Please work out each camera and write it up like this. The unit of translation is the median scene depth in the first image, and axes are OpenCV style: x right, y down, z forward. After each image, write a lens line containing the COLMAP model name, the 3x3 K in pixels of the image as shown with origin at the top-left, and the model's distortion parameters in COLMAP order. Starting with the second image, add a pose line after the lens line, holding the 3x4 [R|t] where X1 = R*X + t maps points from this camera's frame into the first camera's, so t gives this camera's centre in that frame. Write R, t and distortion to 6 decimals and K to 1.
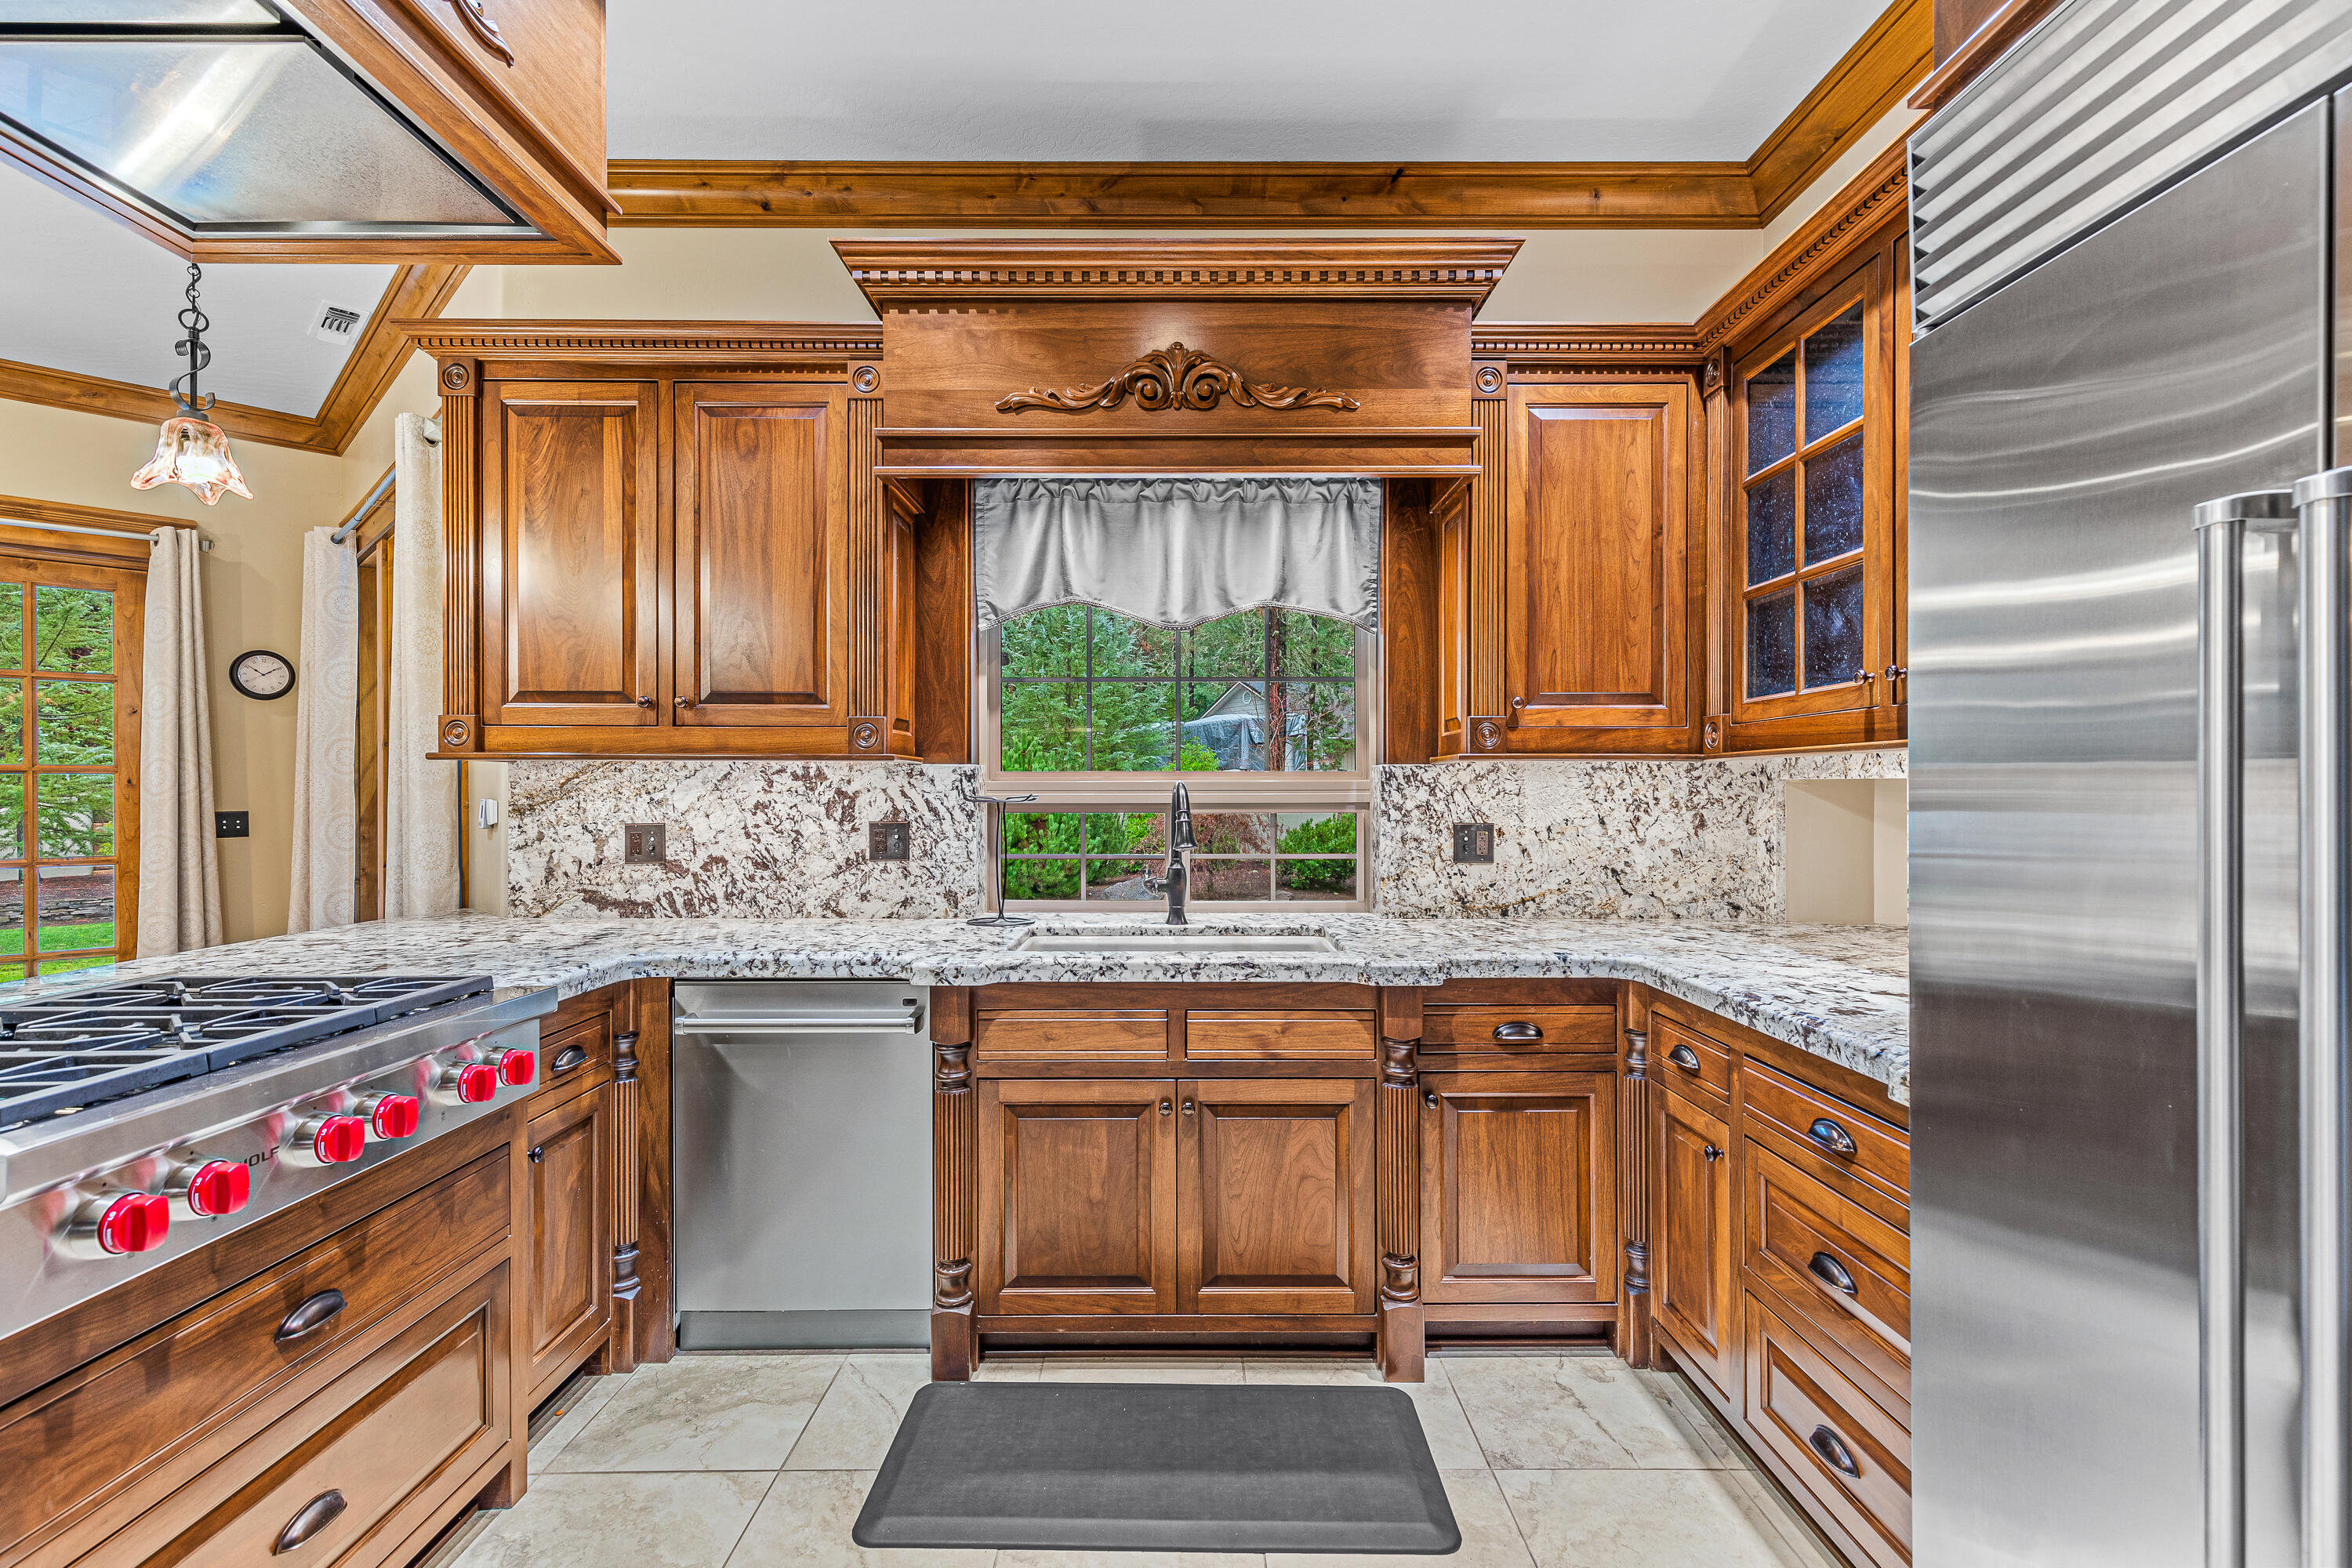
lens RADIAL K [[1061.7, 0, 1173.2], [0, 1061.7, 780.1], [0, 0, 1]] dist [0.011409, 0.000141]
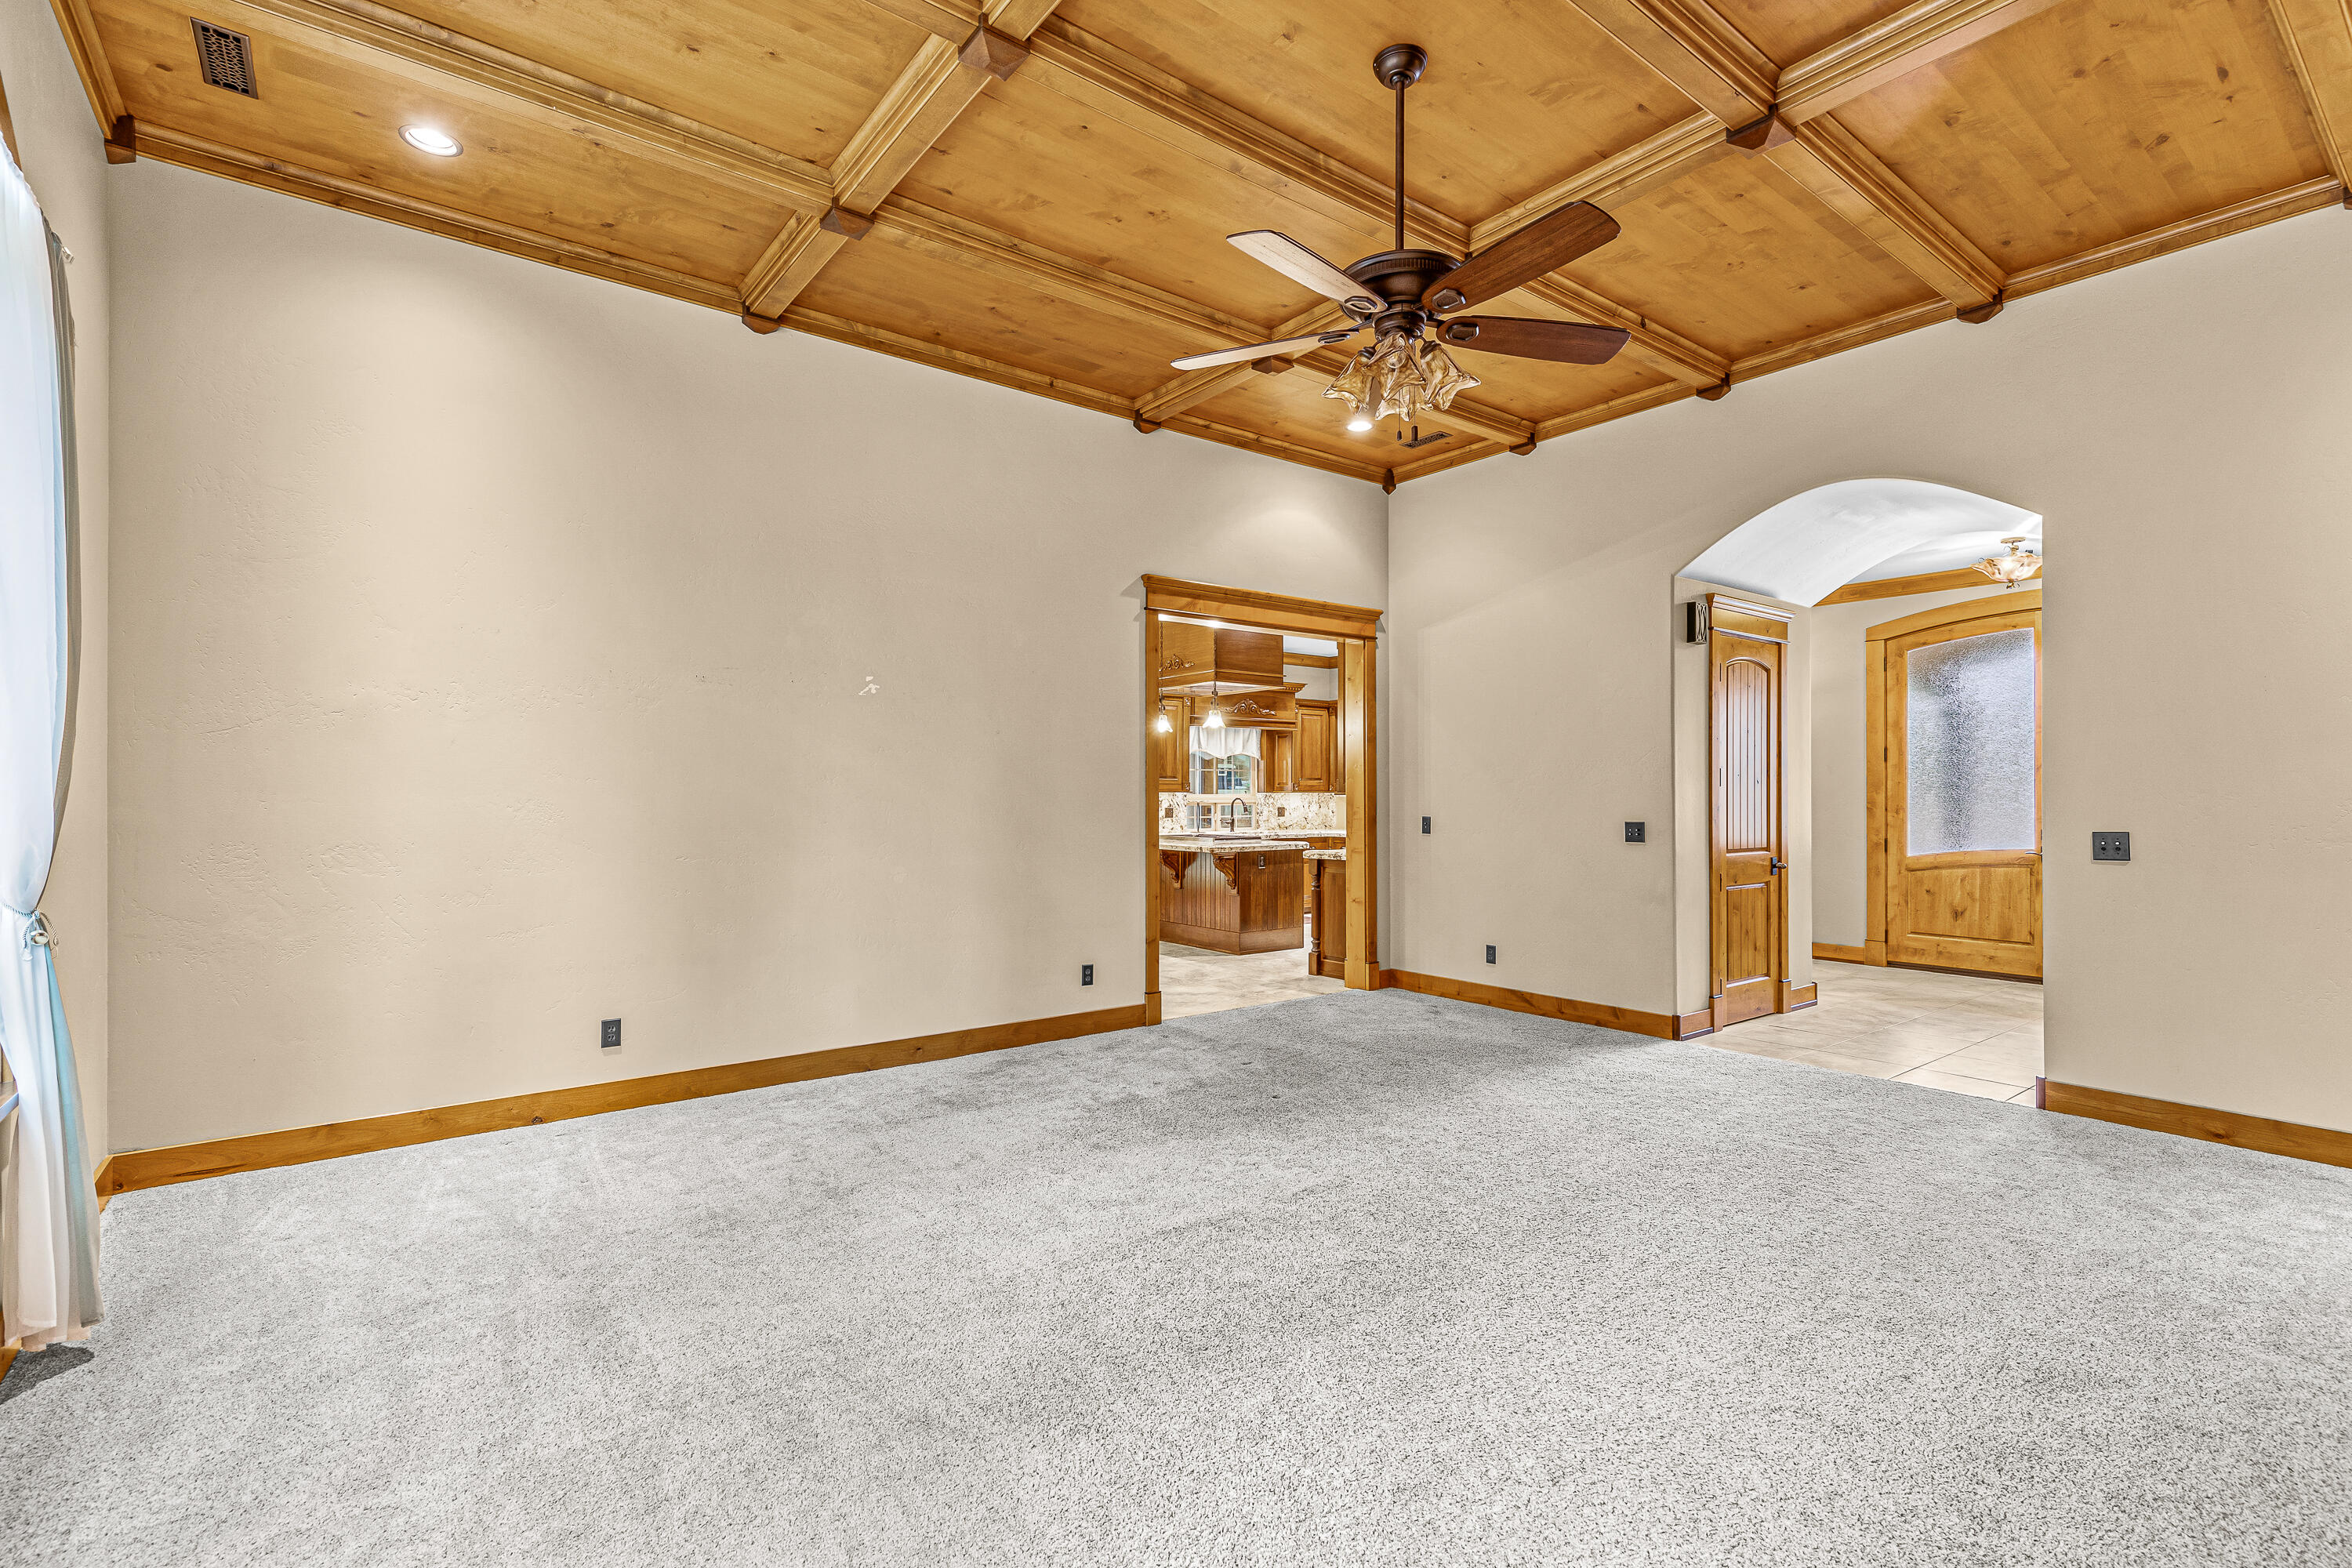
lens RADIAL K [[1061.7, 0, 1173.6], [0, 1061.7, 792.8], [0, 0, 1]] dist [0.011409, 0.000141]
pose [[0.795609, 0.002931, 0.605804, -2.616993], [-0.003955, 0.999992, 0.000356, -0.016870], [-0.605798, -0.002679, 0.795614, -2.100864]]
